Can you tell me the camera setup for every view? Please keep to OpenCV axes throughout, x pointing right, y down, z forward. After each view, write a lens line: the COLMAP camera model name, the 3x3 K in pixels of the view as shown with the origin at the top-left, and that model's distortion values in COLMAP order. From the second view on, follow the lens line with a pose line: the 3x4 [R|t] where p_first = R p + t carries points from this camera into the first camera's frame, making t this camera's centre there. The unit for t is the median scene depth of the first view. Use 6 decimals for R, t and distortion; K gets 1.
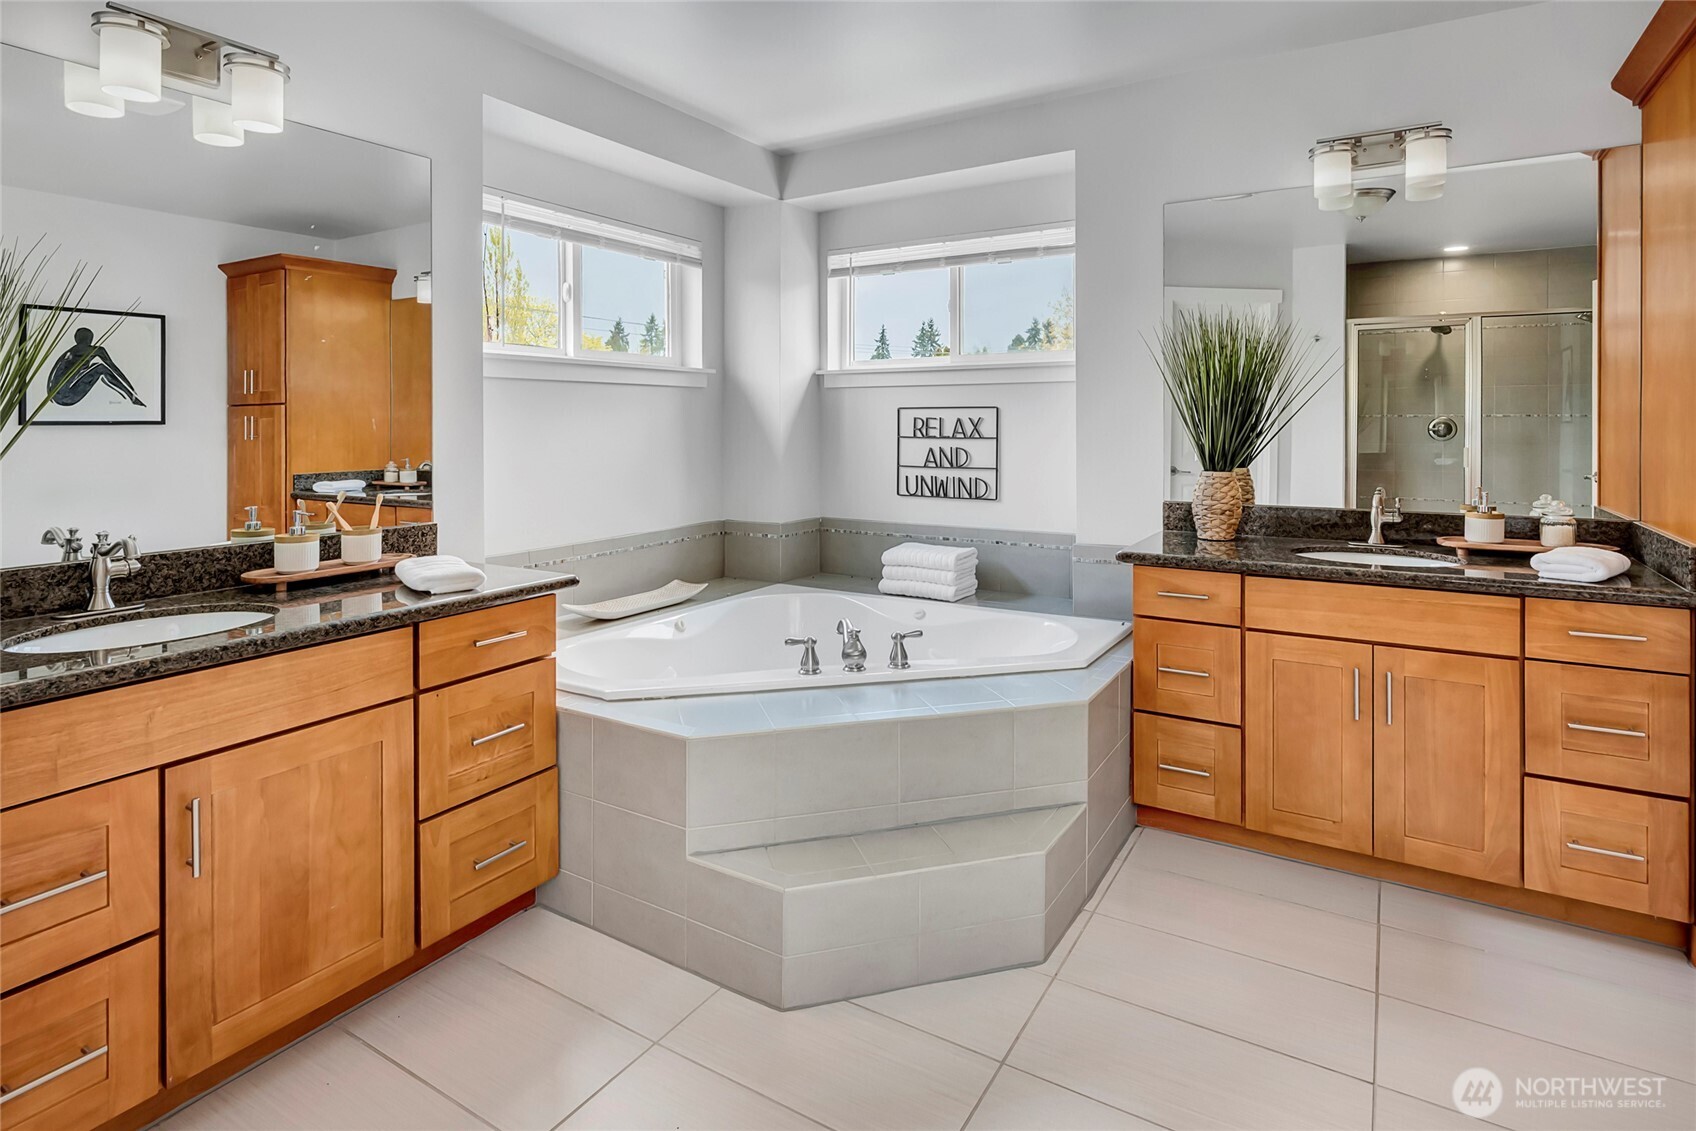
lens RADIAL K [[884.2, 0, 844.4], [0, 884.2, 518.6], [0, 0, 1]] dist [-0.005527, -0.000933]
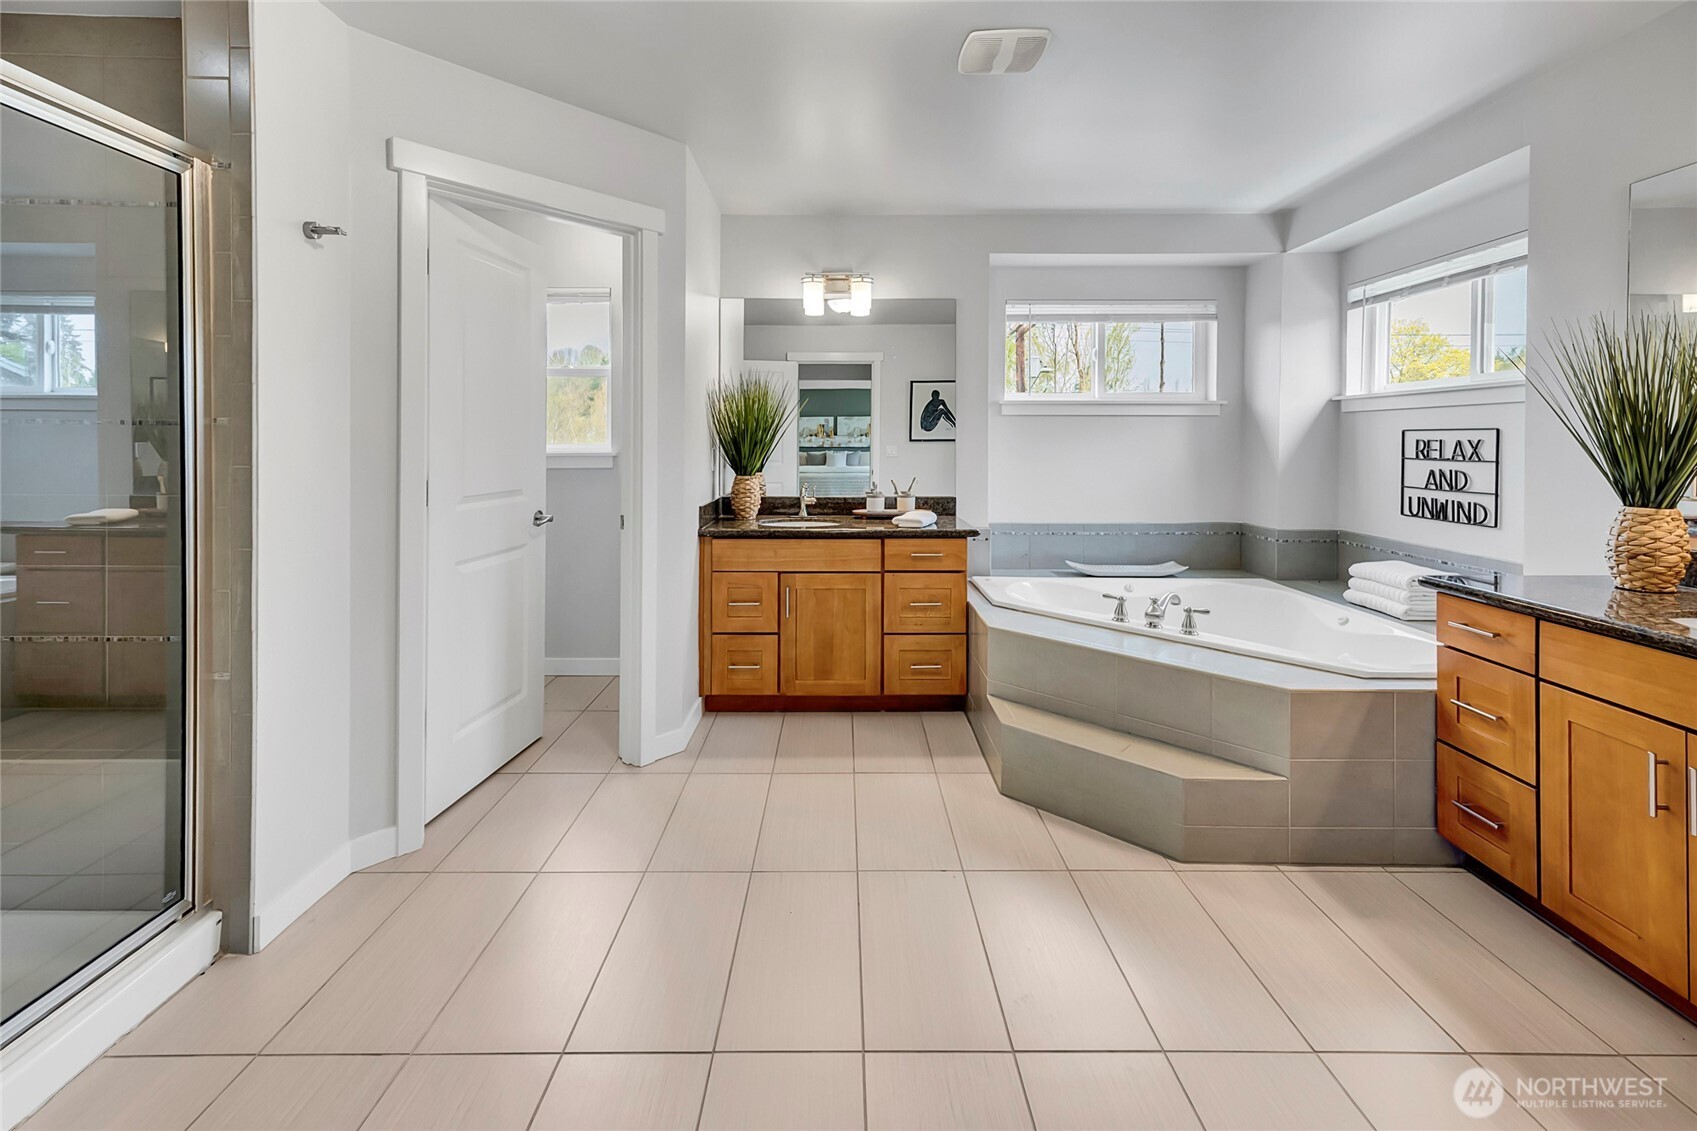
lens RADIAL K [[704.0, 0, 848.5], [0, 704.0, 565.5], [0, 0, 1]] dist [0.019560, 0.000092]
pose [[0.534228, 0.153446, -0.831297, 0.447498], [-0.095618, 0.988045, 0.120931, -0.007265], [0.839915, 0.014882, 0.542513, 0.004049]]
